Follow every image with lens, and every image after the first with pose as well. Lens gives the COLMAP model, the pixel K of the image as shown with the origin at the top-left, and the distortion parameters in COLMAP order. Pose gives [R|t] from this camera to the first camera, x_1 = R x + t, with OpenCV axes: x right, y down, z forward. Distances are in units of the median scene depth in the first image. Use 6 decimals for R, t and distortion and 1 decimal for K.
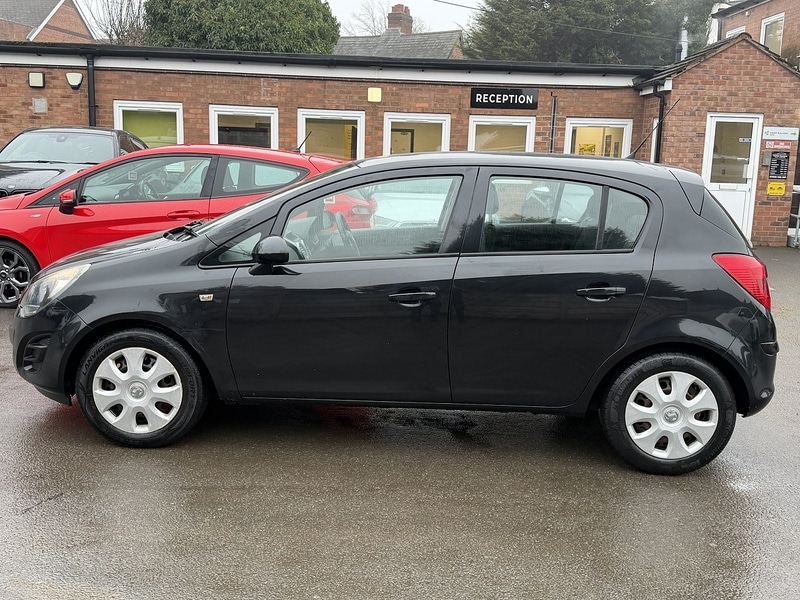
lens RADIAL K [[810.3, 0, 404.7], [0, 810.3, 299.2], [0, 0, 1]] dist [0.104299, 0.000000]
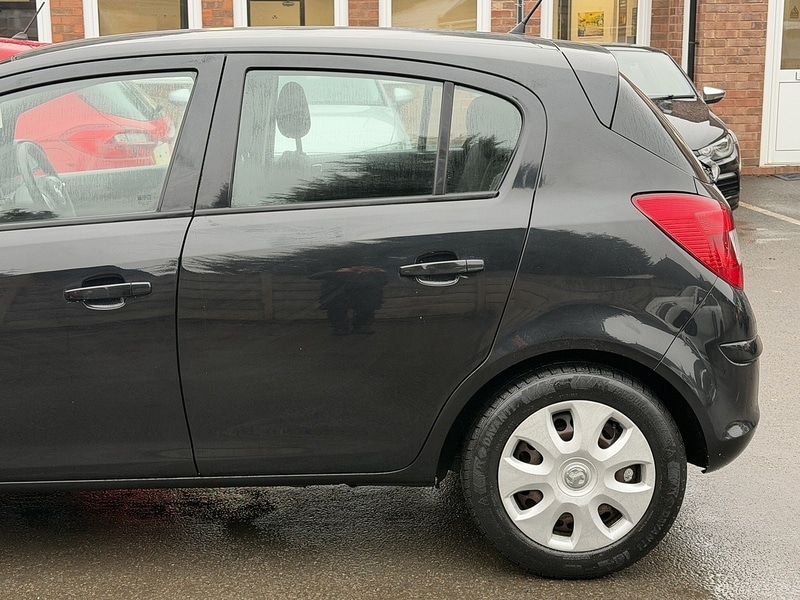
lens RADIAL K [[1358.2, 0, 403.6], [0, 1358.2, 302.3], [0, 0, 1]] dist [0.148880, 0.000000]
pose [[0.997837, -0.044838, 0.048071, 0.159570], [0.044170, 0.998913, 0.014871, -0.000544], [-0.048685, -0.012716, 0.998733, 0.047130]]
